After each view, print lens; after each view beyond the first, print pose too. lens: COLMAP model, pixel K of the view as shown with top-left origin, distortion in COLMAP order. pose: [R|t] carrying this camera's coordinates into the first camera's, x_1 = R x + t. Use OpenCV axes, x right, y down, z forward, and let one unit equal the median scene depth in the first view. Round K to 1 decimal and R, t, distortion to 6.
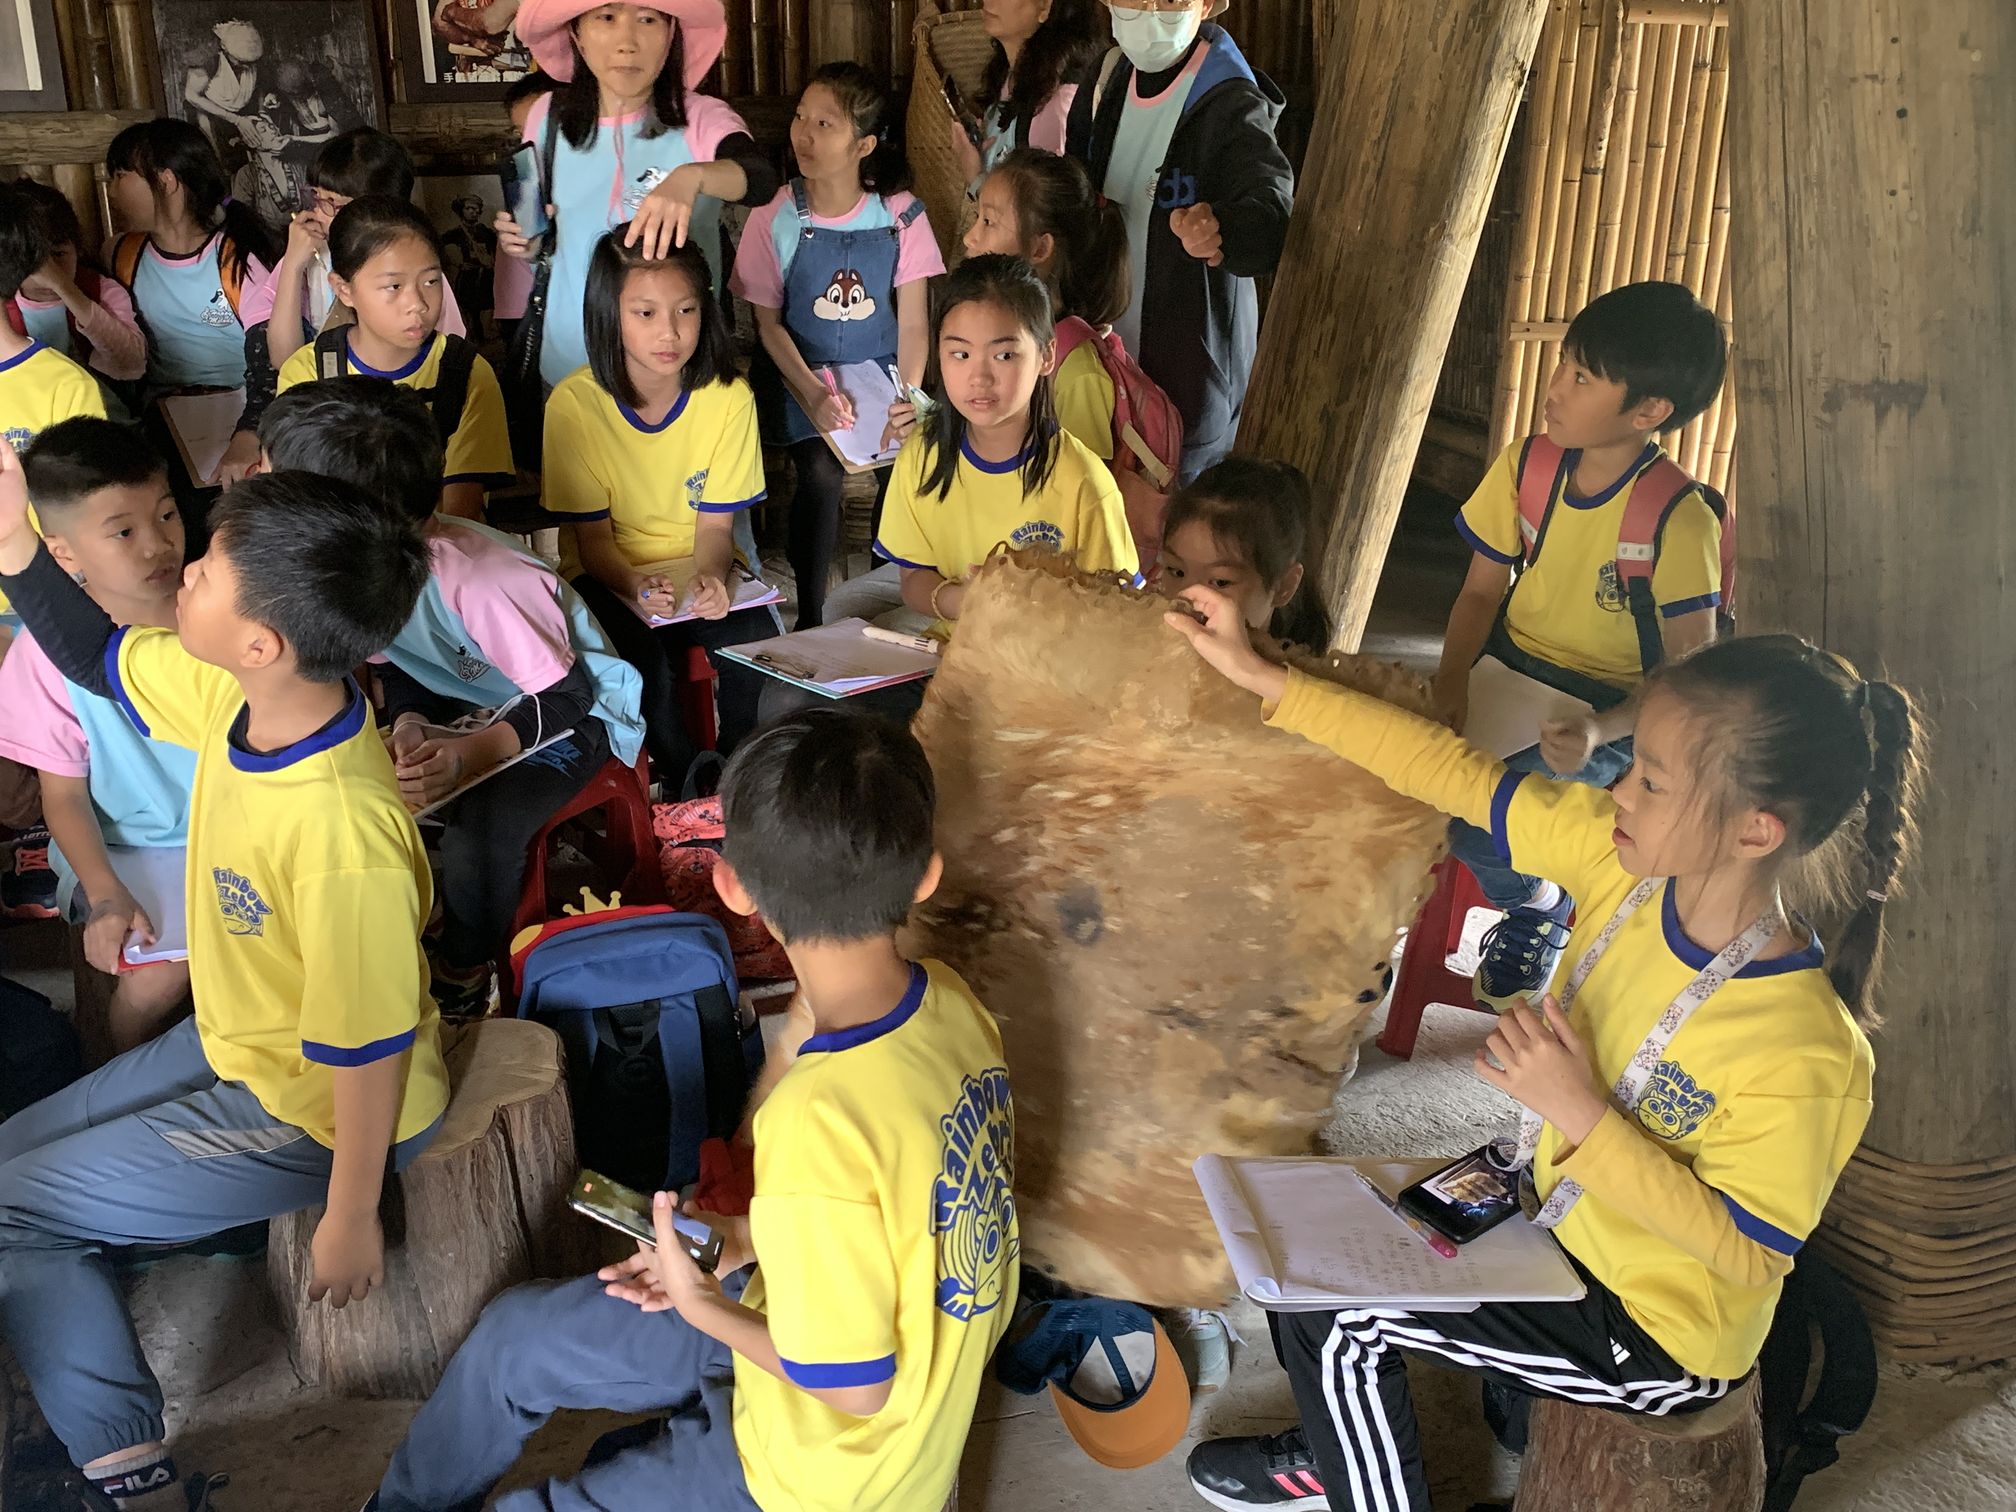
lens RADIAL K [[1915.5, 0, 1039.4], [0, 1915.5, 699.4], [0, 0, 1]] dist [0.009083, 0.000000]
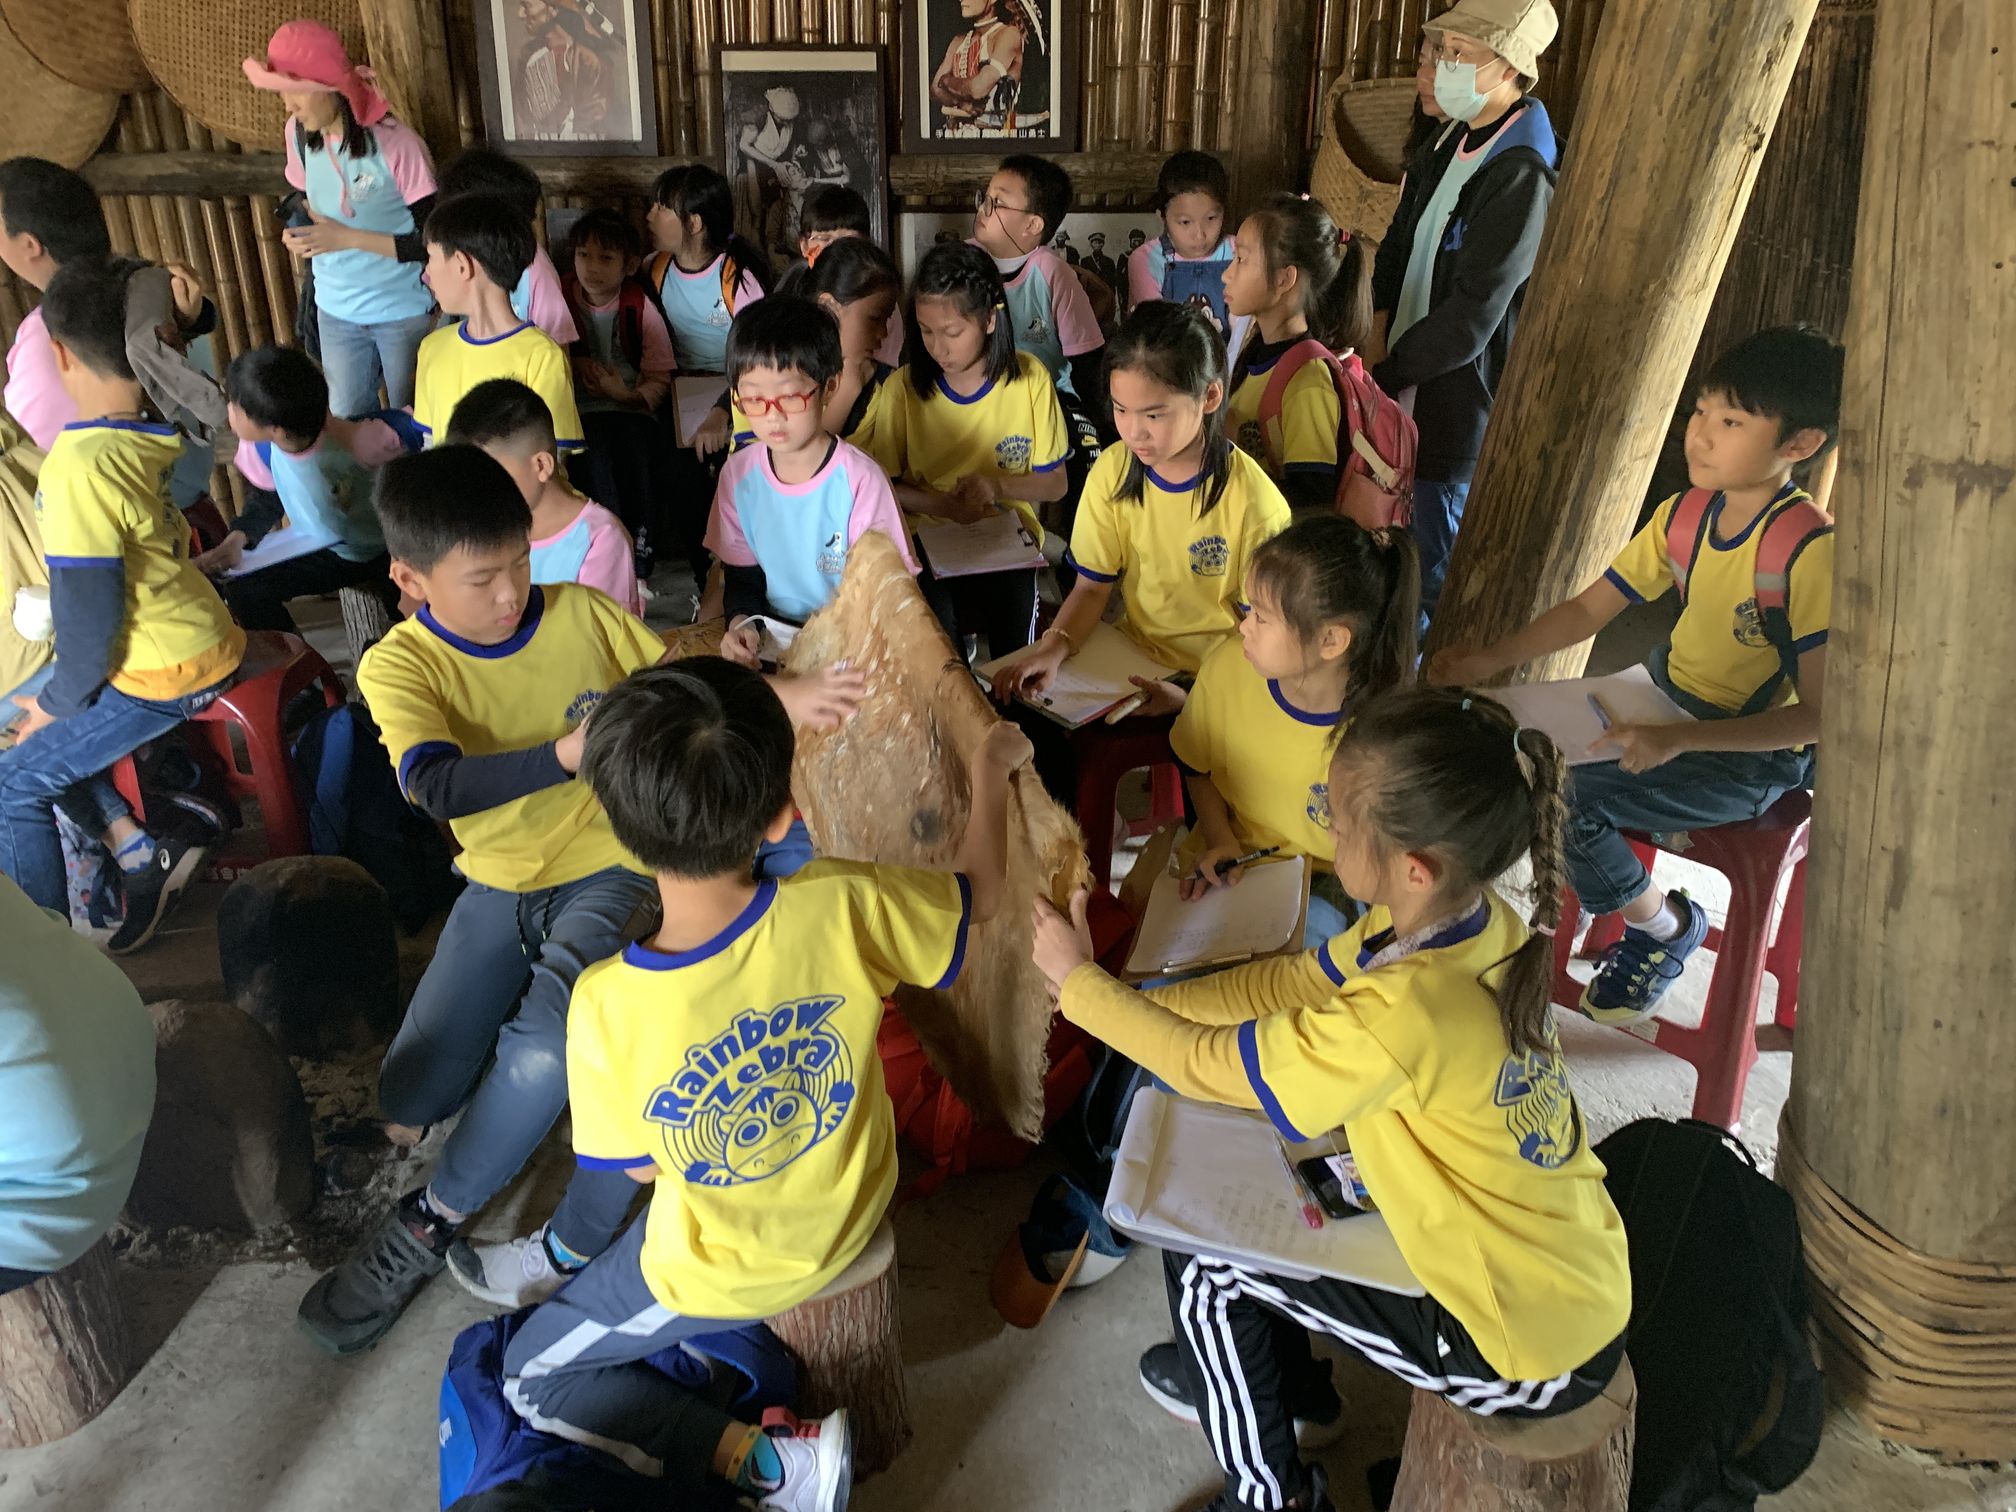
lens RADIAL K [[1543.2, 0, 1027.4], [0, 1543.2, 713.7], [0, 0, 1]] dist [0.025149, -0.019856]
pose [[0.941008, 0.127832, -0.313309, 0.185365], [-0.114389, 0.991561, 0.061002, -0.023812], [0.318463, -0.021564, 0.947690, 0.073389]]
